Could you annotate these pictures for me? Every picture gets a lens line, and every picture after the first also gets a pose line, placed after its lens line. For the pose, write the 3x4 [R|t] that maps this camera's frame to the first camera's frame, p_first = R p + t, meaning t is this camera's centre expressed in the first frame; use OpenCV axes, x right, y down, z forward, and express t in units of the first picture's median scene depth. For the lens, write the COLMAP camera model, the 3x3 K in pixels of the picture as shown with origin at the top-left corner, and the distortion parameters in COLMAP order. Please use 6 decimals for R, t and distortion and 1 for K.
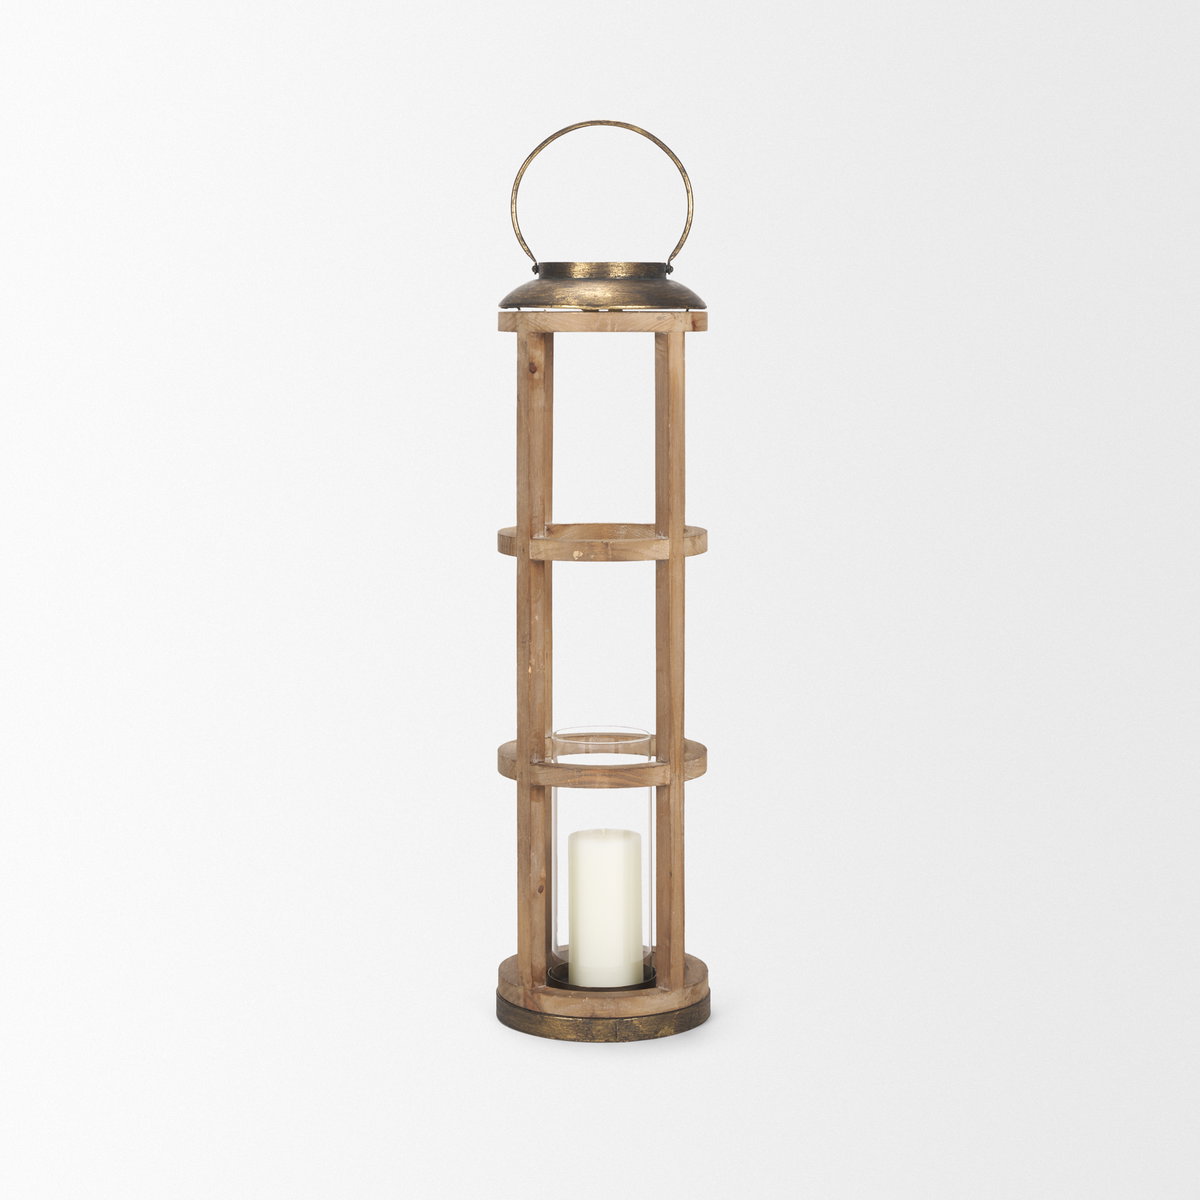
lens RADIAL K [[2629.2, 0, 600.0], [0, 2629.2, 600.0], [0, 0, 1]] dist [-0.094517, -0.090614]
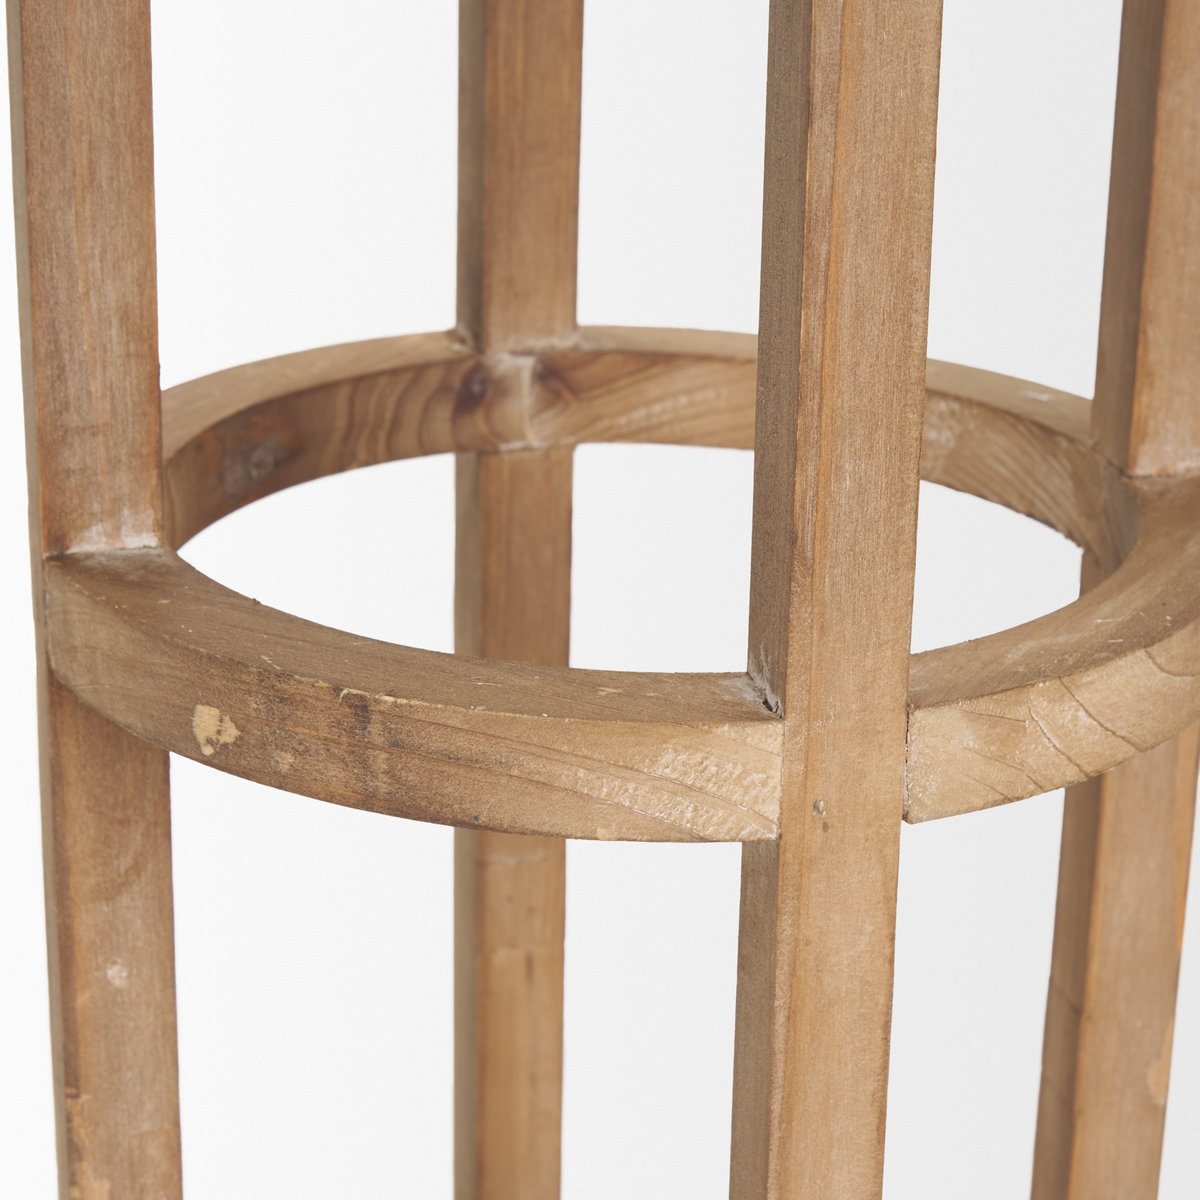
lens RADIAL K [[3509.8, 0, 865.1], [0, 3509.8, 819.1], [0, 0, 1]] dist [-0.062247, -0.081302]
pose [[0.917345, 0.200878, -0.343694, 0.100668], [-0.093624, 0.948001, 0.304186, -0.079287], [0.386926, -0.246866, 0.888451, 0.808382]]
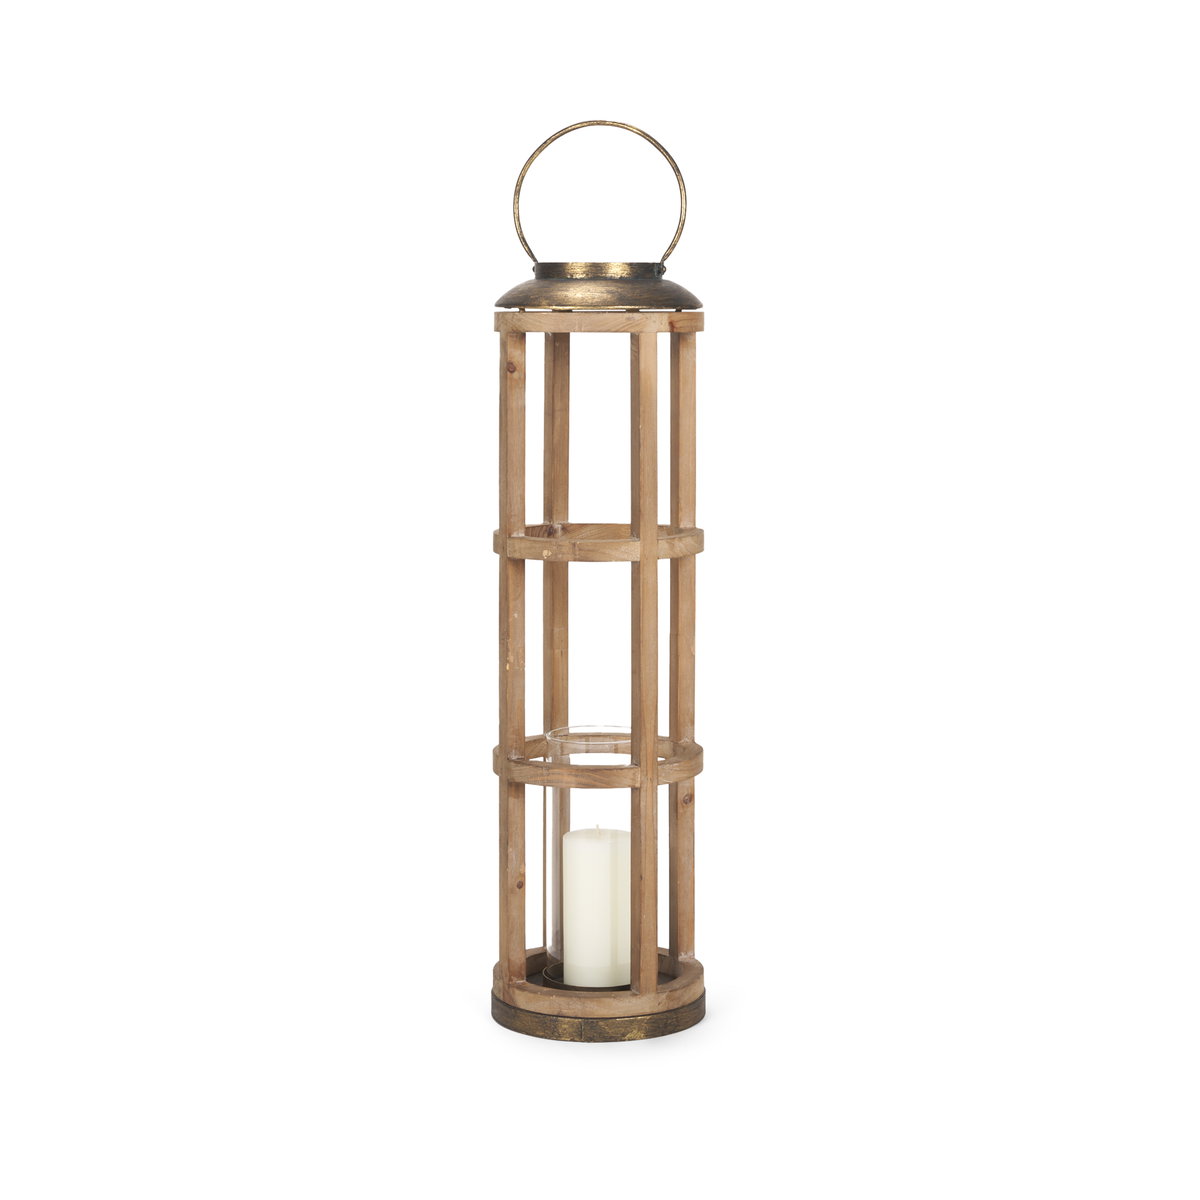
lens RADIAL K [[2629.2, 0, 600.0], [0, 2629.2, 600.0], [0, 0, 1]] dist [-0.094517, -0.090614]
pose [[0.965401, 0.031398, -0.258872, 0.266494], [-0.031012, 0.999503, 0.005573, -0.005756], [0.258918, 0.002648, 0.965896, 0.034689]]
